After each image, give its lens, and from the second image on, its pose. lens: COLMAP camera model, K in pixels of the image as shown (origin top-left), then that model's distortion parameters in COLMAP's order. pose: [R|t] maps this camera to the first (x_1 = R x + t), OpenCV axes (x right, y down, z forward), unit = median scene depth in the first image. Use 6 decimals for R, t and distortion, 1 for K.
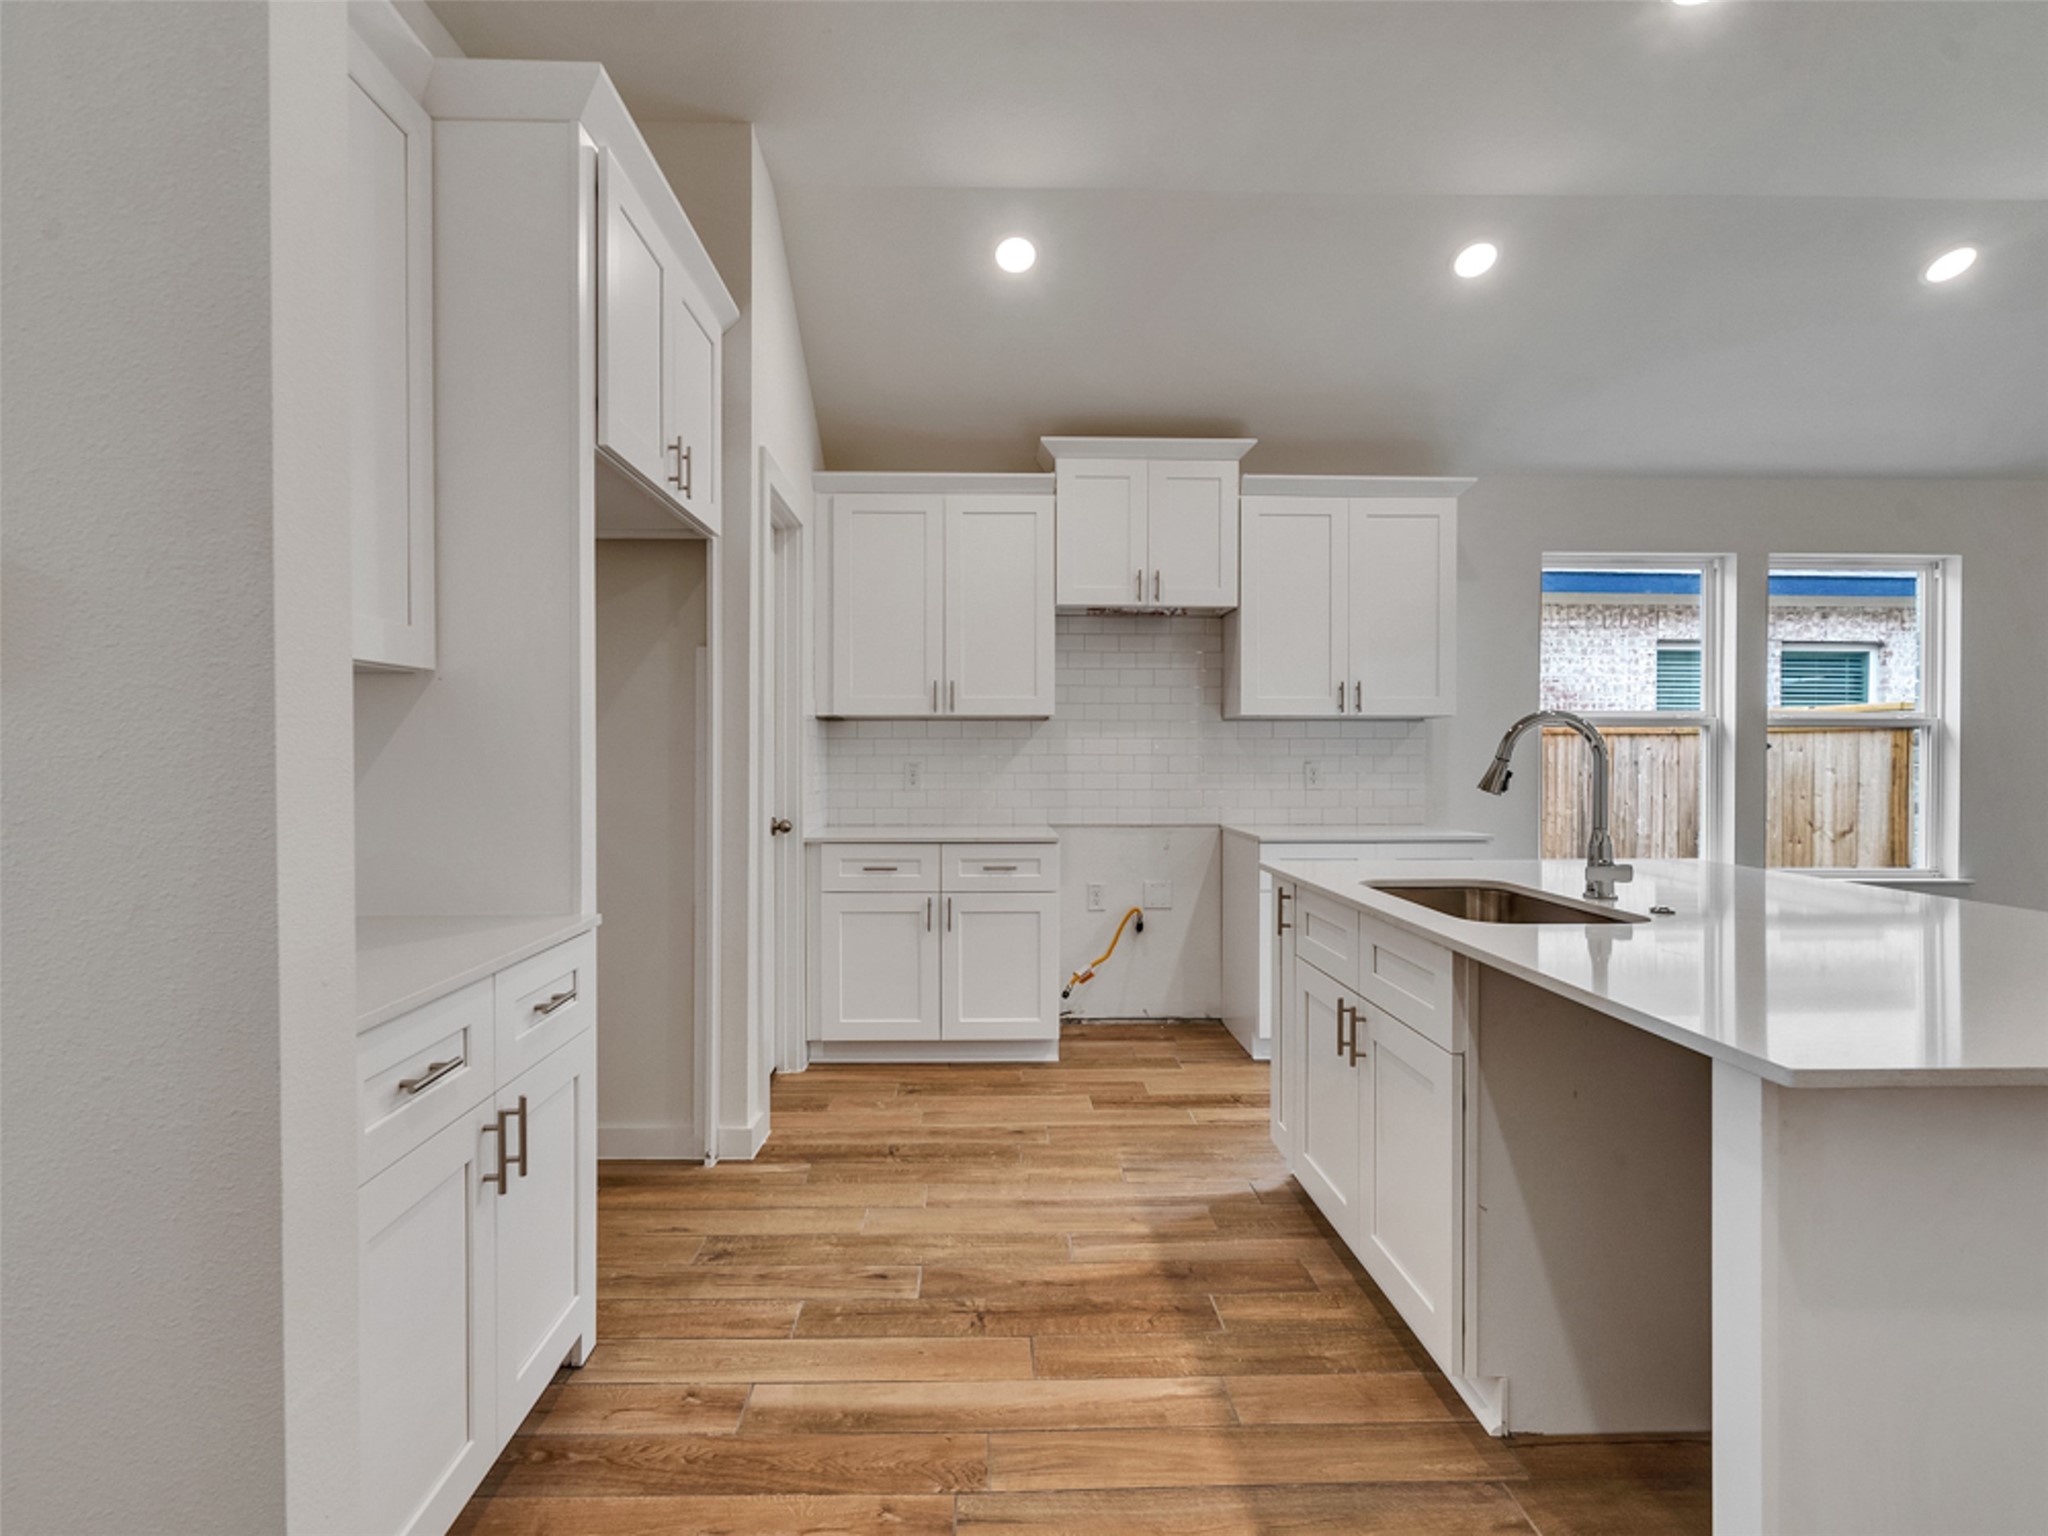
lens RADIAL K [[1046.2, 0, 1005.8], [0, 1046.2, 764.7], [0, 0, 1]] dist [-0.006474, 0.003105]
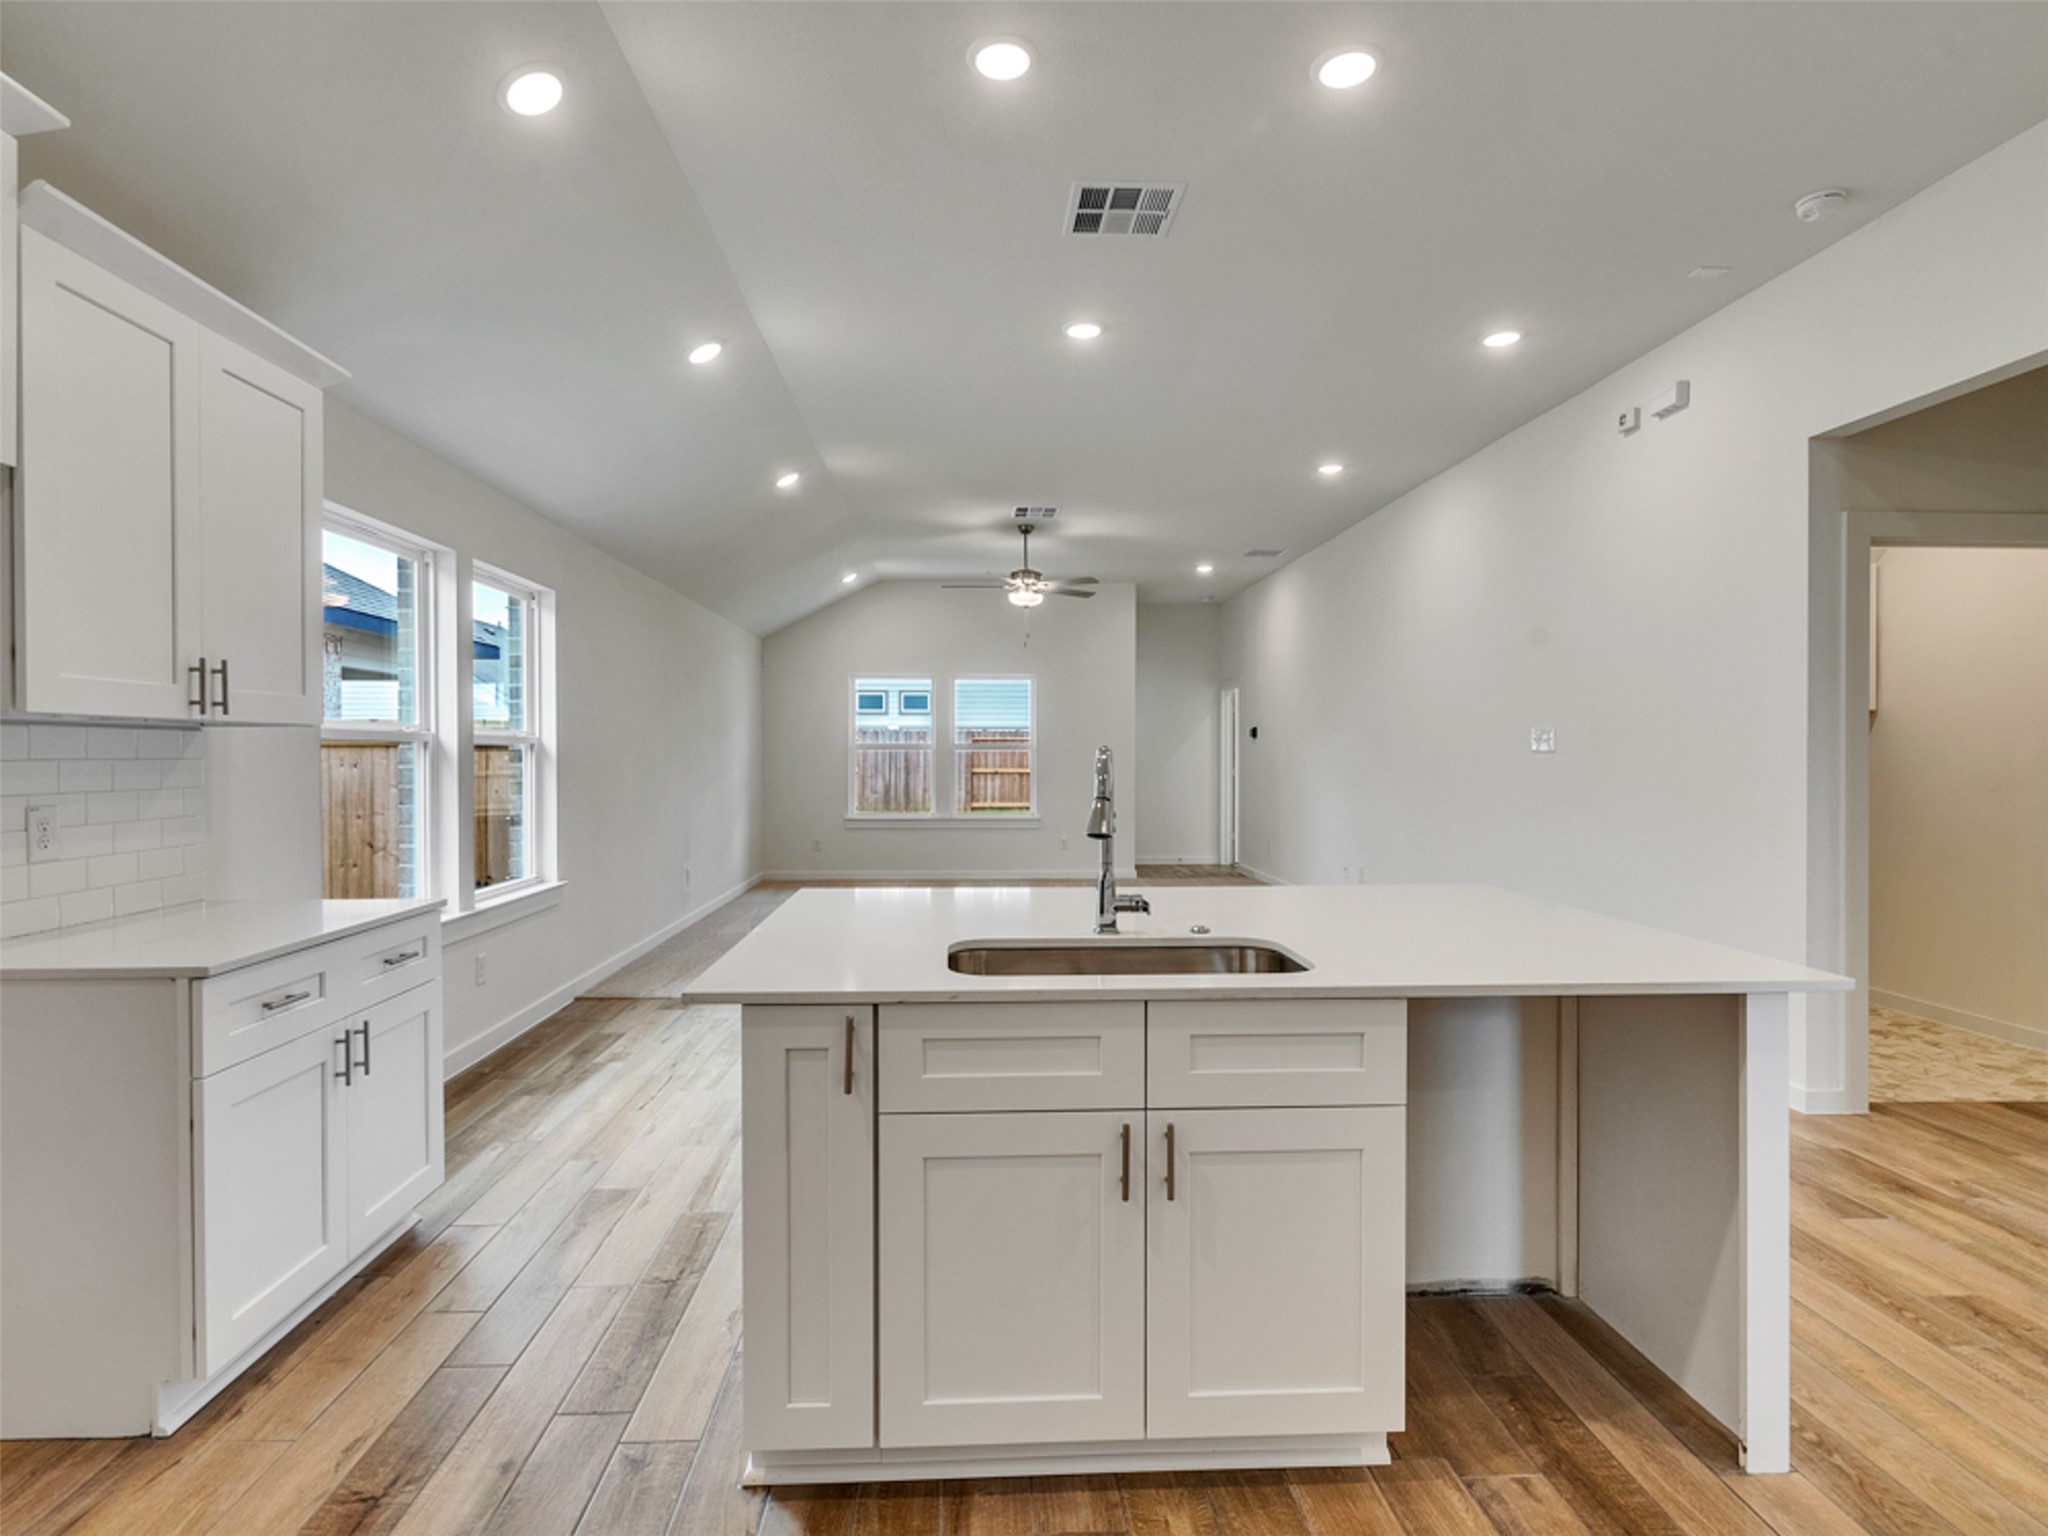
lens RADIAL K [[1046.2, 0, 1004.3], [0, 1046.2, 765.9], [0, 0, 1]] dist [-0.006474, 0.003105]
pose [[-0.015369, -0.012457, 0.999804, -0.336301], [0.012322, 0.999844, 0.012647, -0.036436], [-0.999806, 0.012514, -0.015213, 0.858007]]
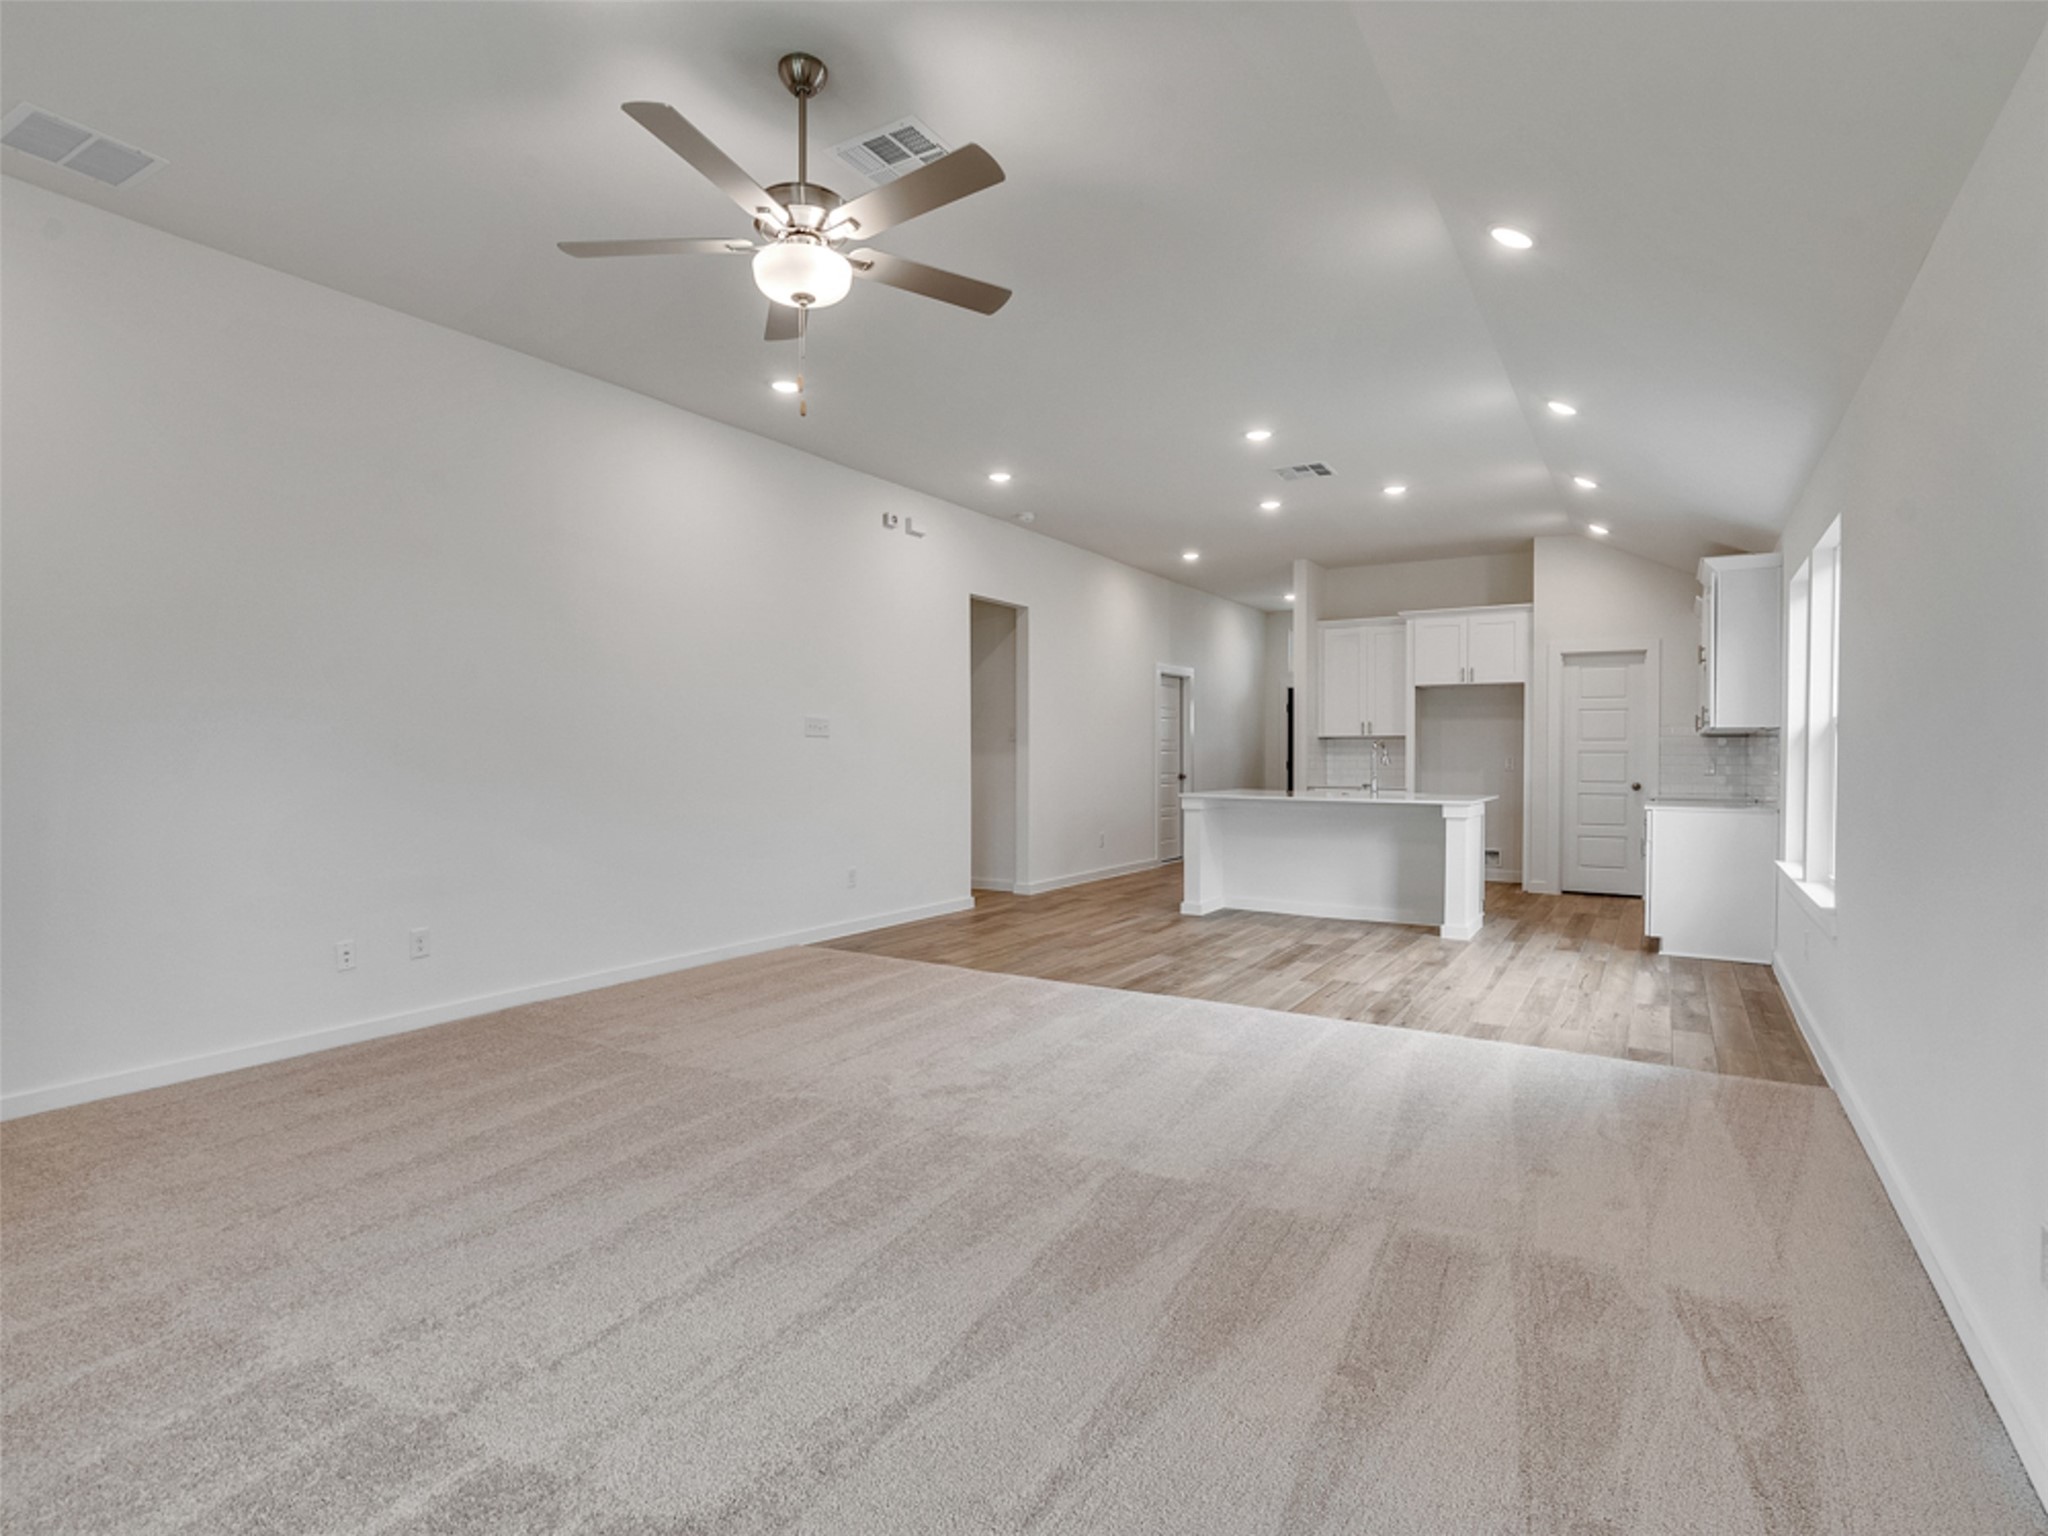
lens RADIAL K [[1046.2, 0, 1008.0], [0, 1046.2, 760.0], [0, 0, 1]] dist [-0.006474, 0.003105]
pose [[-0.551545, 0.003558, -0.834137, 3.124507], [-0.014487, 0.999799, 0.013844, -0.012371], [0.834019, 0.019719, -0.551383, 1.449528]]
